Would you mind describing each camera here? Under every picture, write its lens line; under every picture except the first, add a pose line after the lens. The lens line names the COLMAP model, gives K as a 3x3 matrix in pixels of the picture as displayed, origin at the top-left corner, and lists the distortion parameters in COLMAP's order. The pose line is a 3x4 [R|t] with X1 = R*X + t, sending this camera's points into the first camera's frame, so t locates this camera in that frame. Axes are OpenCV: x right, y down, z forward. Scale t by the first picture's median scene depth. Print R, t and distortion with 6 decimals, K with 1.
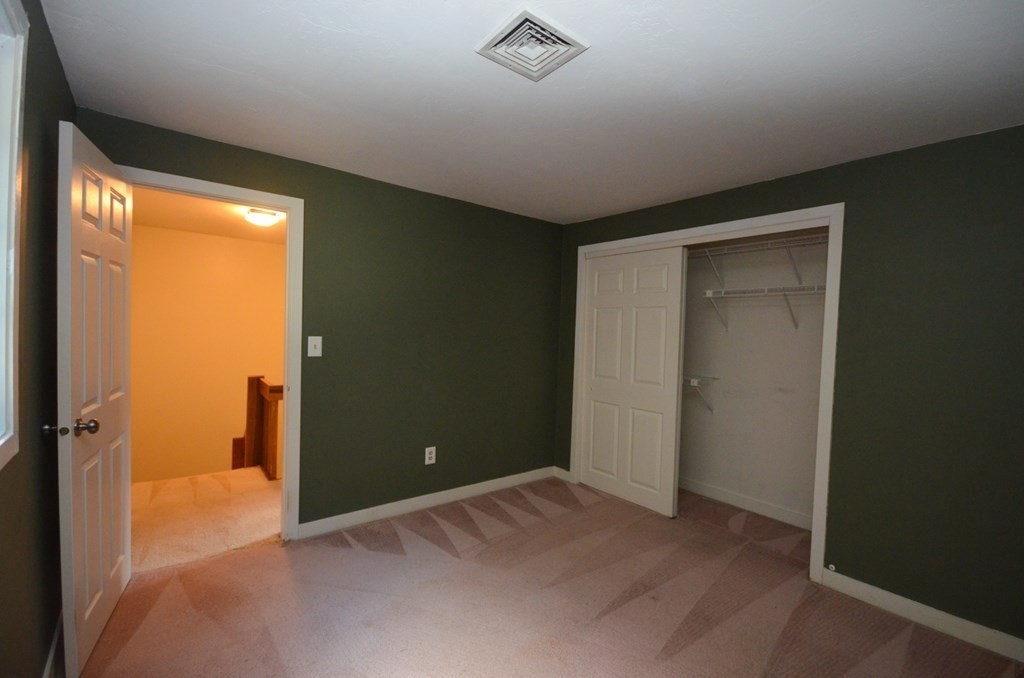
lens RADIAL K [[442.9, 0, 518.0], [0, 442.9, 340.5], [0, 0, 1]] dist [-0.001008, -0.002922]
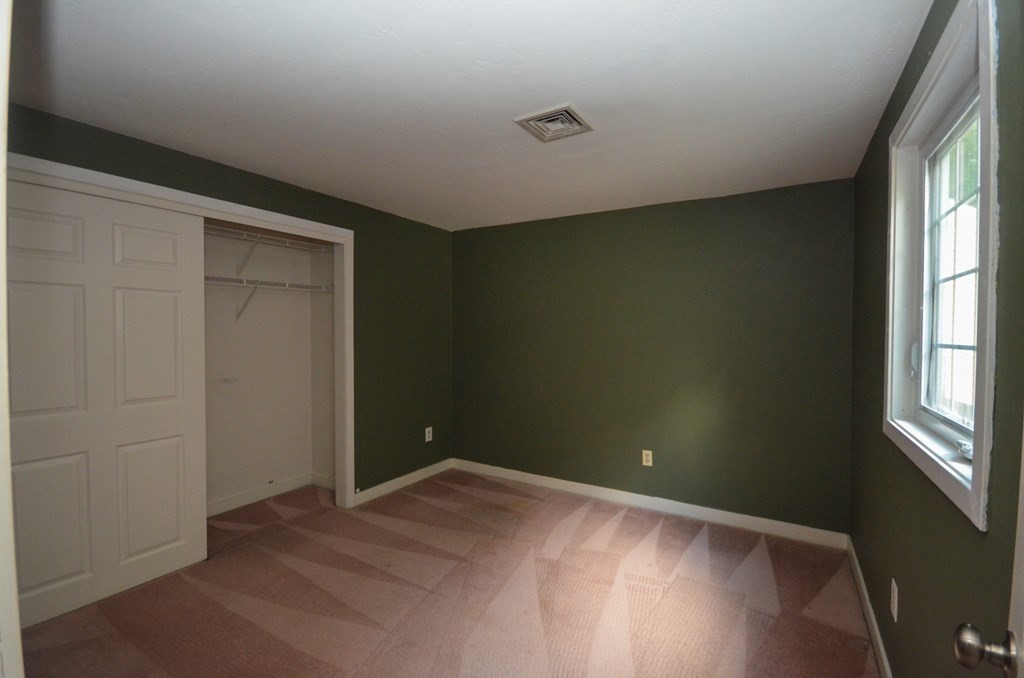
lens RADIAL K [[442.9, 0, 519.2], [0, 442.9, 336.6], [0, 0, 1]] dist [-0.001008, -0.002922]
pose [[-0.334738, -0.046612, 0.941158, -0.654219], [0.009806, 0.998549, 0.052942, -0.039084], [-0.942260, 0.026951, -0.333796, 0.832875]]
